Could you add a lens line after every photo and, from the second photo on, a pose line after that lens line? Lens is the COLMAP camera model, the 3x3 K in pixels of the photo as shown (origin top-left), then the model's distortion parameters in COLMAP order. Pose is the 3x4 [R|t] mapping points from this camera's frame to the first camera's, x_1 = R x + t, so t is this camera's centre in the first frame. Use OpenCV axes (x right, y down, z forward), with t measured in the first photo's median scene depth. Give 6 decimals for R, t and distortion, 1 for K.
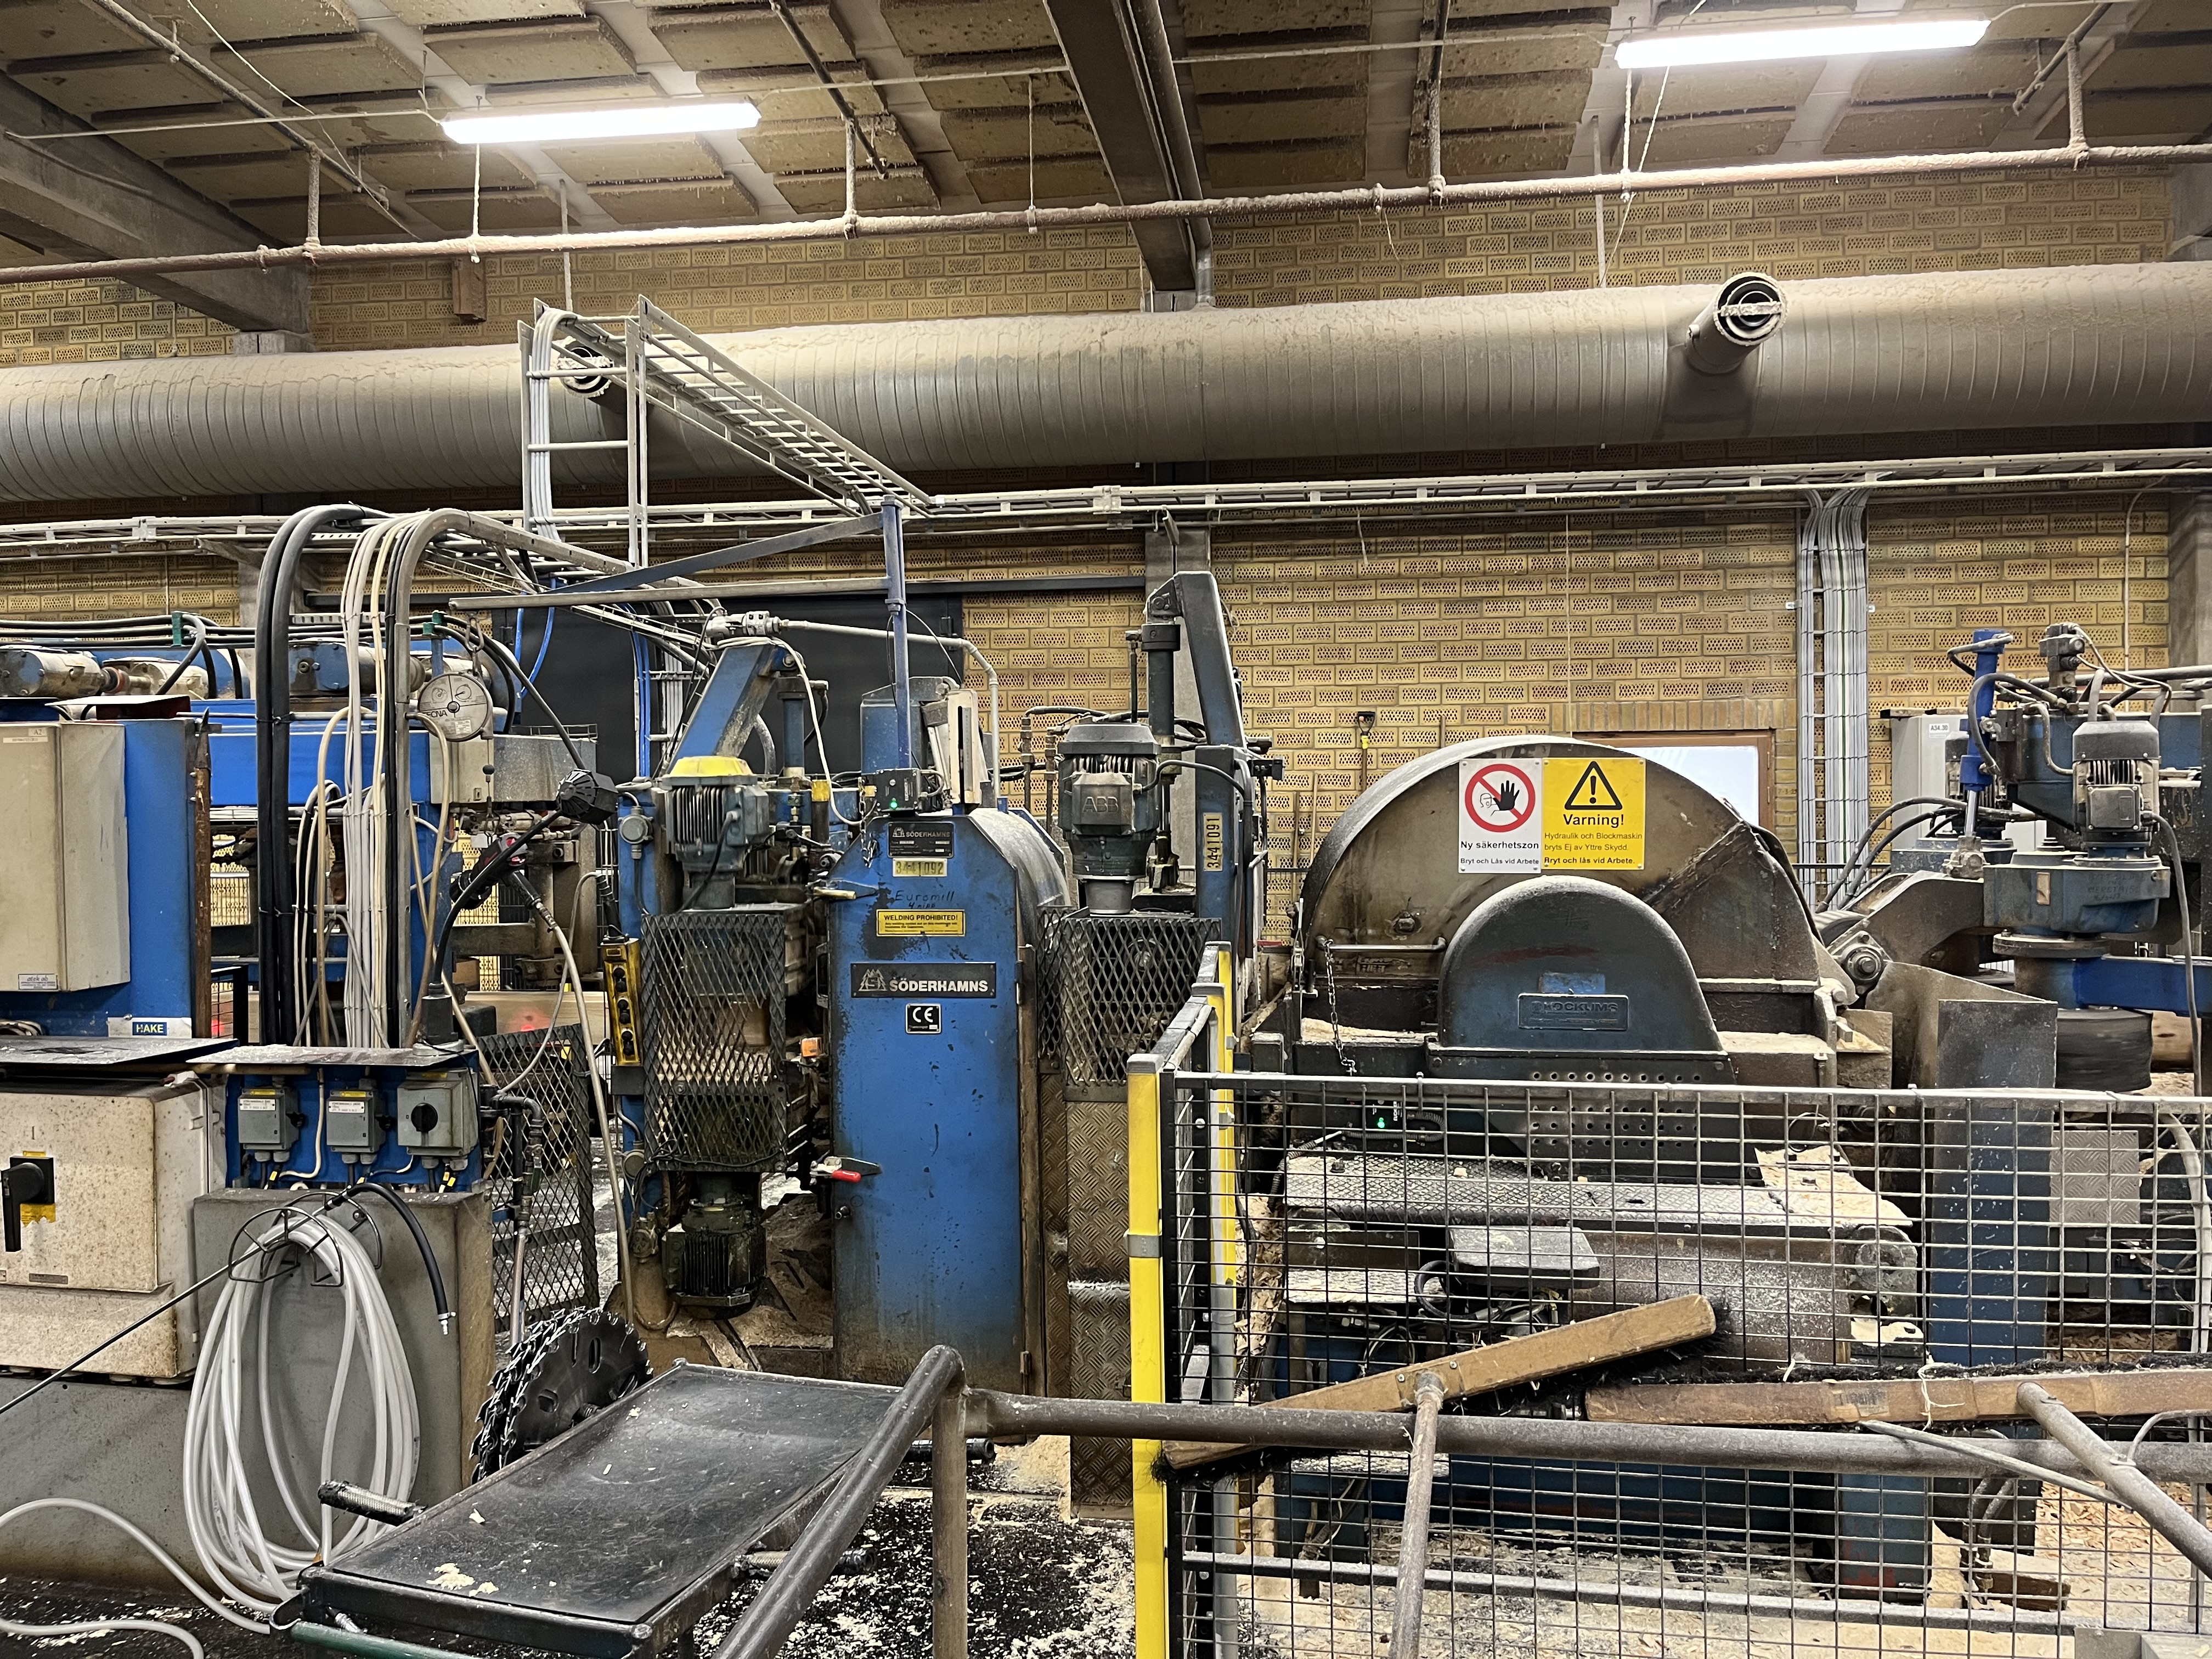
lens RADIAL K [[1661.8, 0, 1106.4], [0, 1661.8, 815.4], [0, 0, 1]] dist [0.073365, -0.103957]
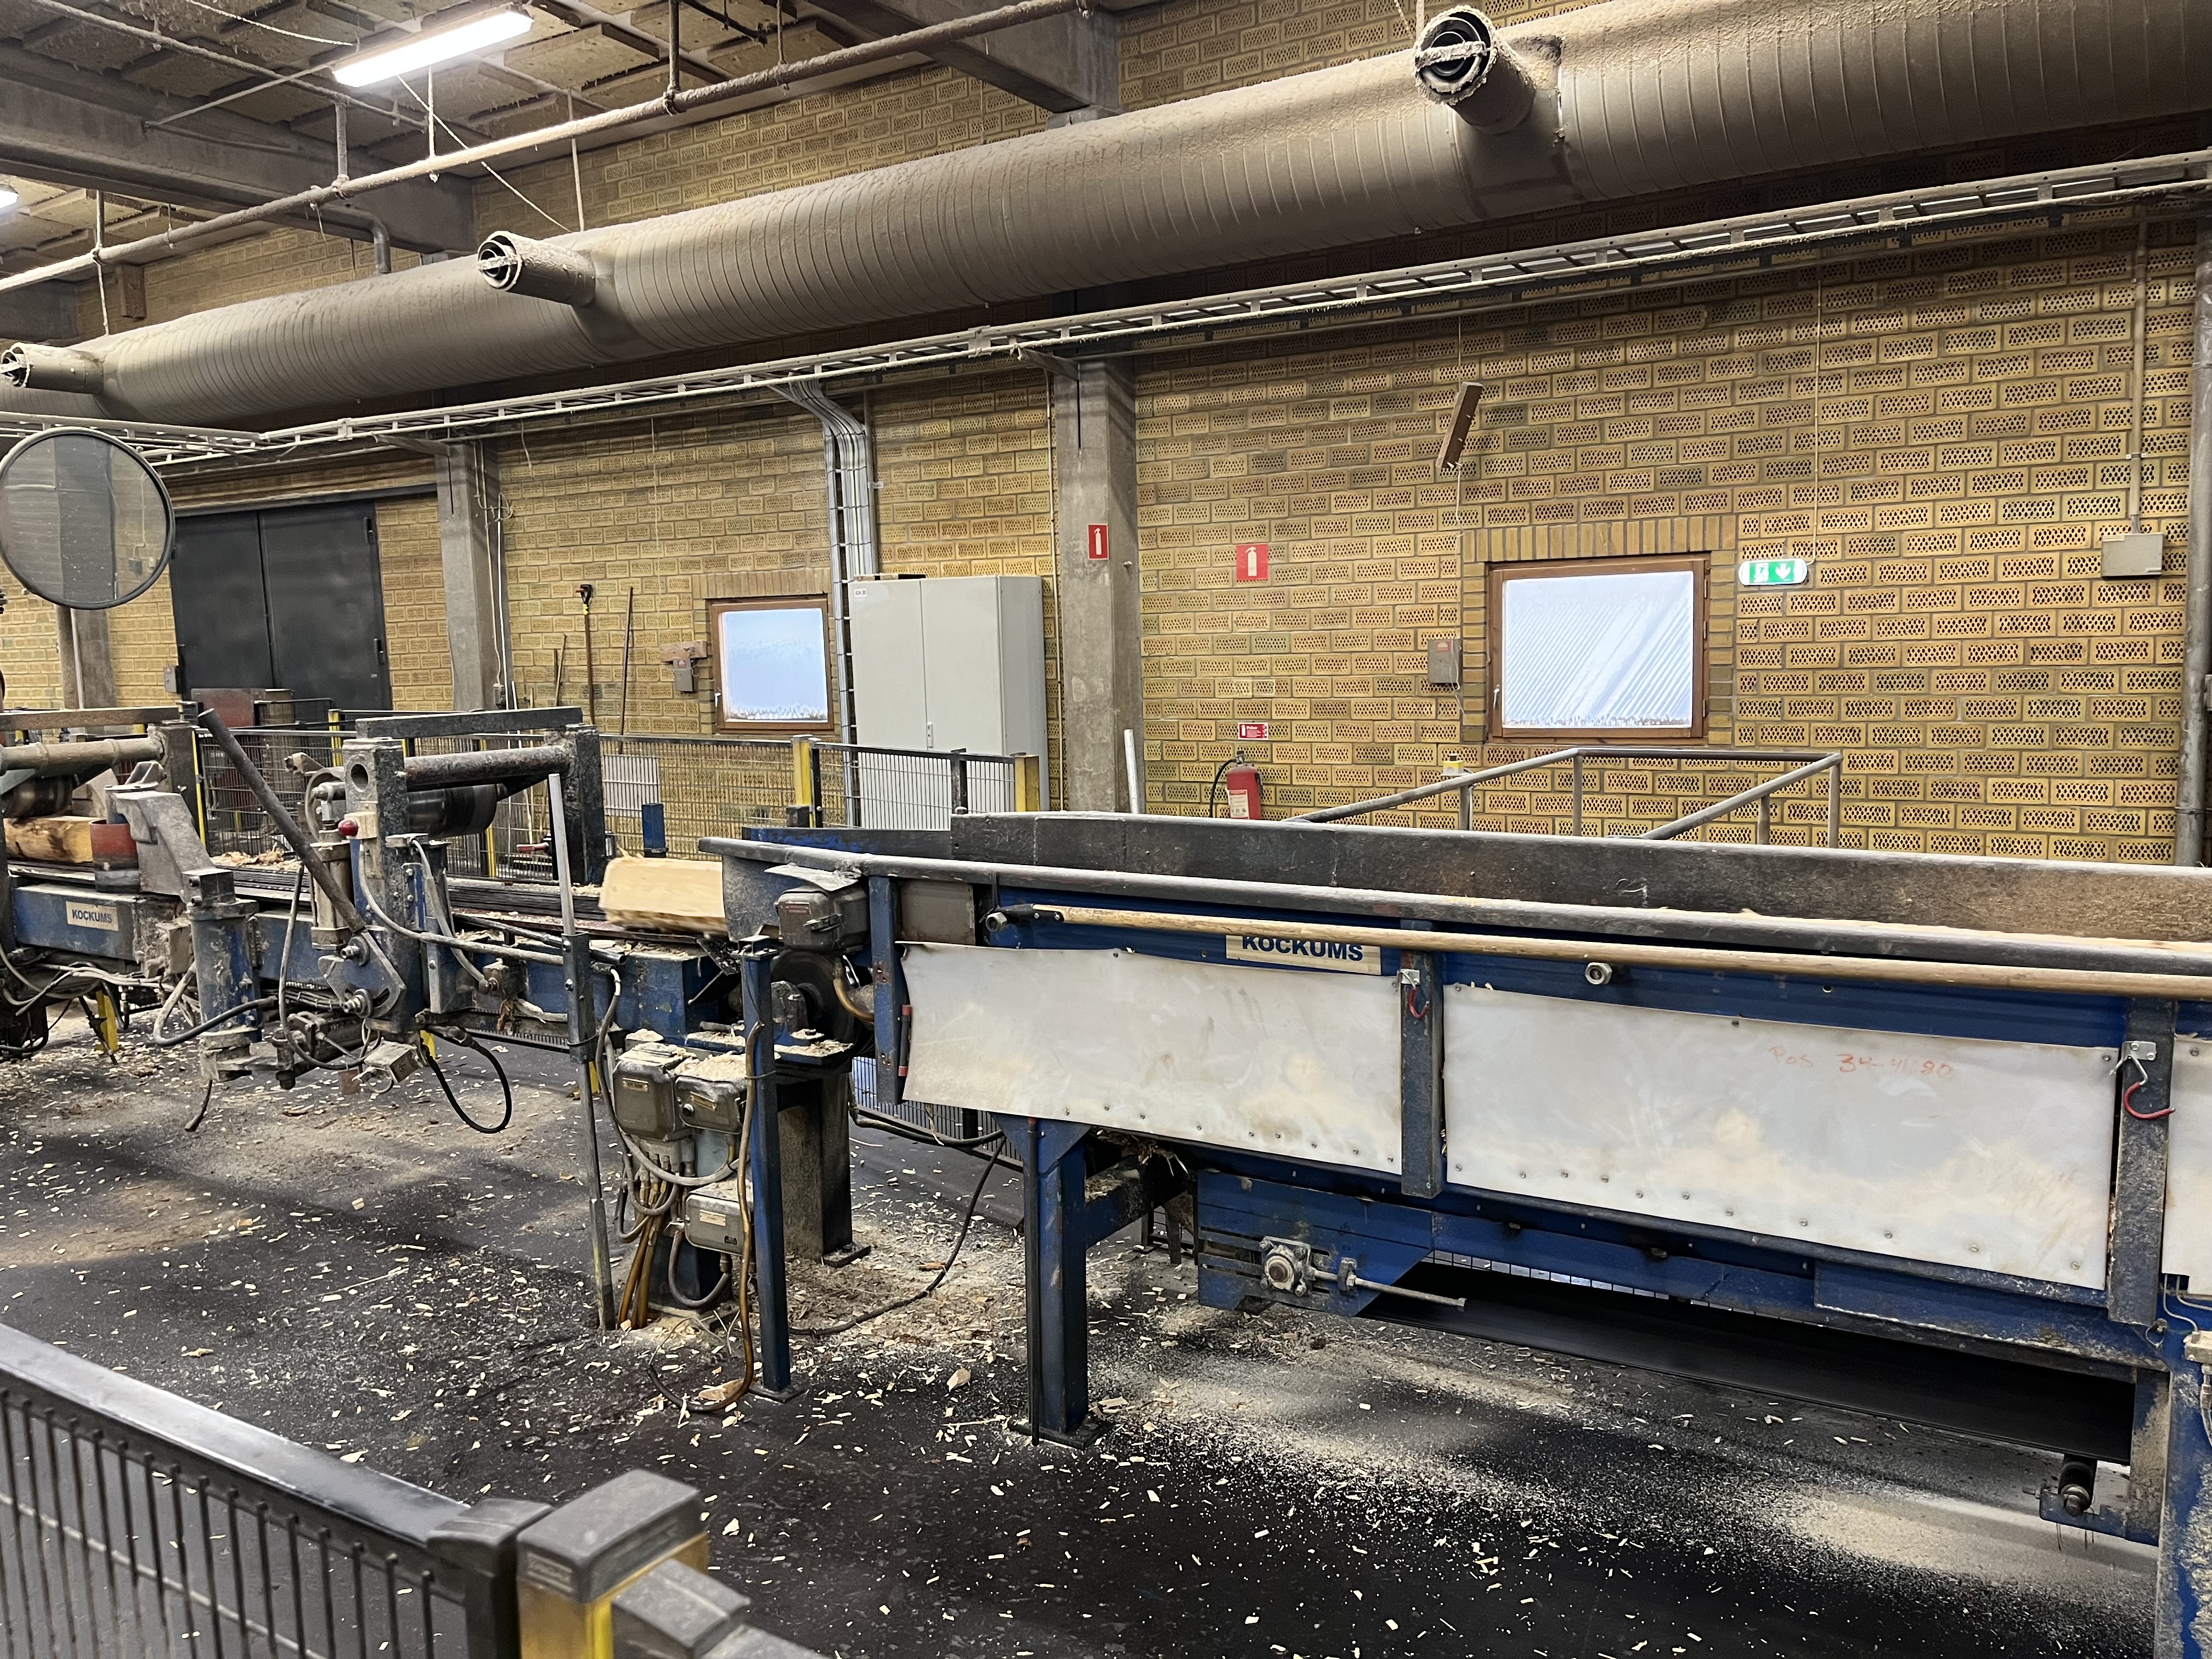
lens RADIAL K [[1664.4, 0, 1100.9], [0, 1664.4, 812.1], [0, 0, 1]] dist [0.067678, -0.089815]
pose [[0.909063, 0.030655, -0.415529, 1.184338], [0.010866, 0.995206, 0.097191, -0.012227], [0.416517, -0.092868, 0.904372, 0.019365]]
